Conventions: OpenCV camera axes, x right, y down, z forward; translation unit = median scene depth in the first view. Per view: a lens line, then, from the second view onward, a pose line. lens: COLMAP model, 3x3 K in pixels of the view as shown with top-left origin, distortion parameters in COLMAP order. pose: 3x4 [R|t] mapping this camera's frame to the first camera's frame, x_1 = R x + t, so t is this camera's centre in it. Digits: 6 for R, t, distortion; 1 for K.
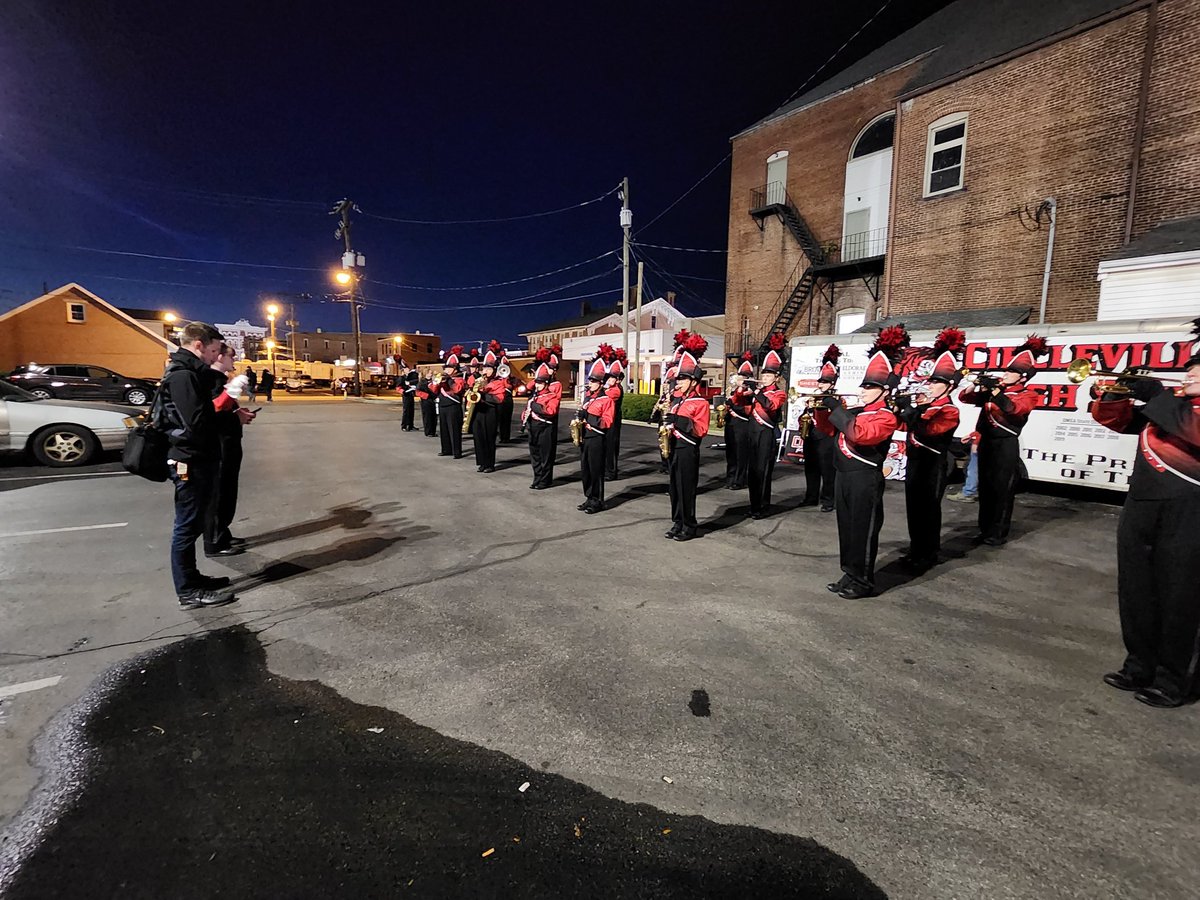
lens RADIAL K [[517.9, 0, 600.0], [0, 517.9, 450.0], [0, 0, 1]] dist [-0.000675, 0.000055]
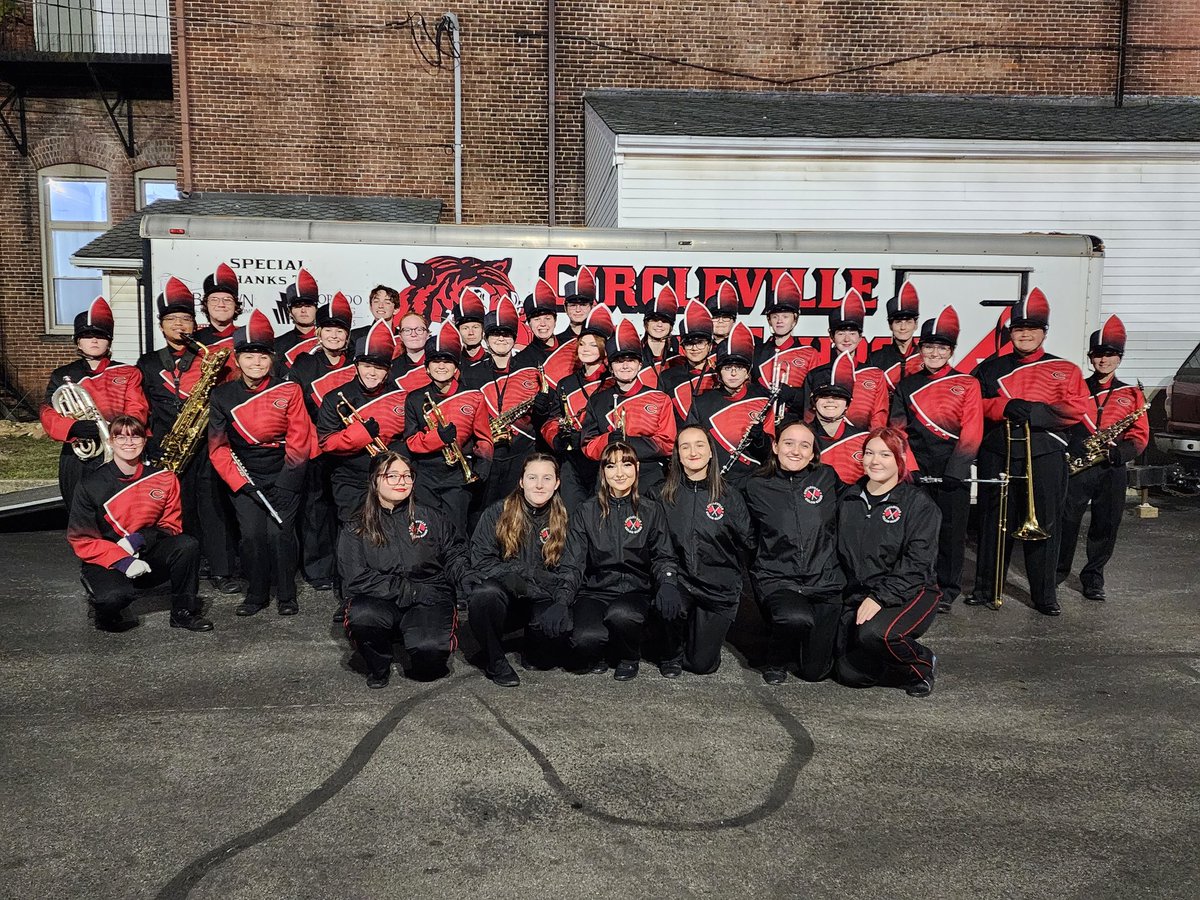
lens RADIAL K [[1073.3, 0, 600.0], [0, 1073.3, 450.0], [0, 0, 1]] dist [0.101228, -0.104537]
pose [[0.559952, -0.092218, 0.823377, -0.088600], [0.112921, 0.993008, 0.034423, -0.029027], [-0.820794, 0.073701, 0.566450, 0.229311]]
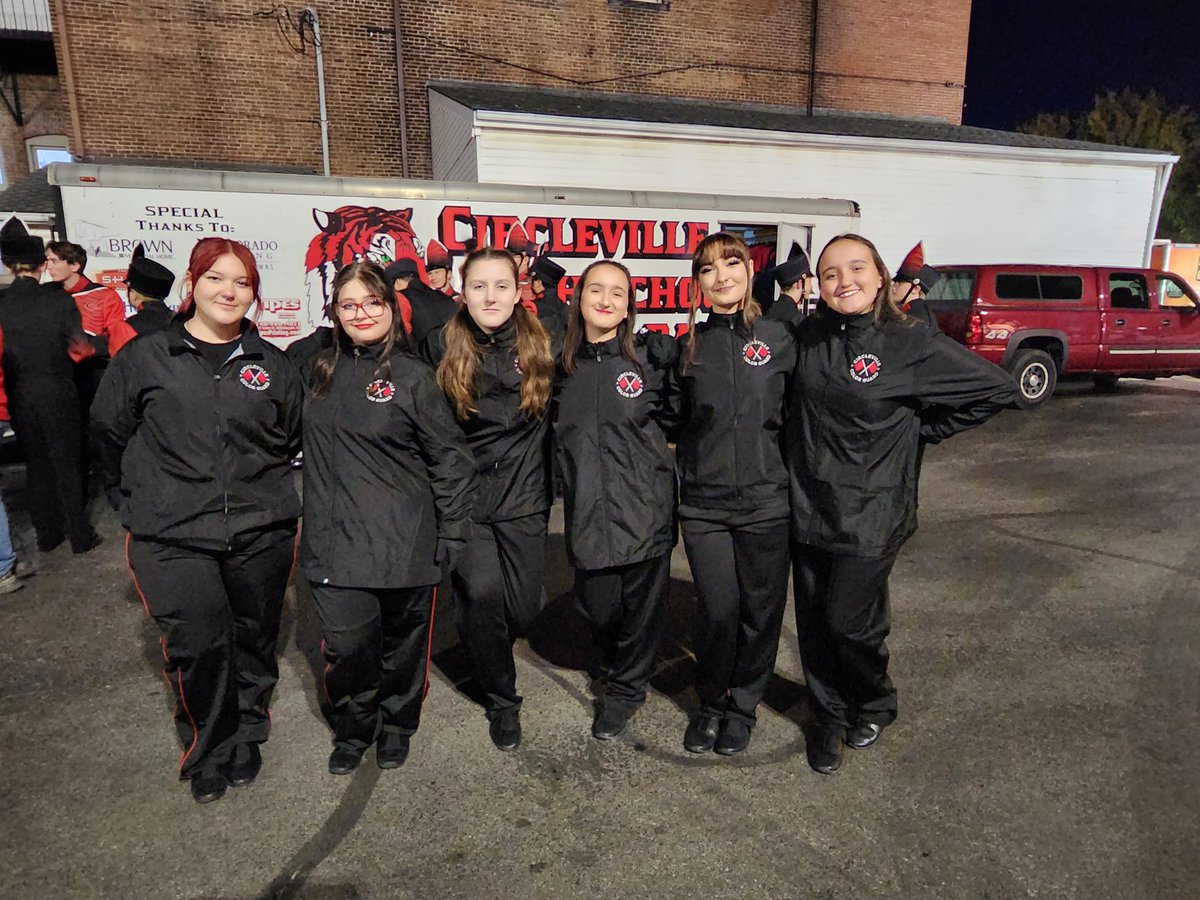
lens RADIAL K [[749.9, 0, 600.0], [0, 749.9, 450.0], [0, 0, 1]] dist [-0.002268, 0.003596]
pose [[0.352996, -0.212947, 0.911070, -0.035460], [0.132899, 0.975294, 0.176467, -0.038792], [-0.926138, 0.058788, 0.372575, 0.328794]]
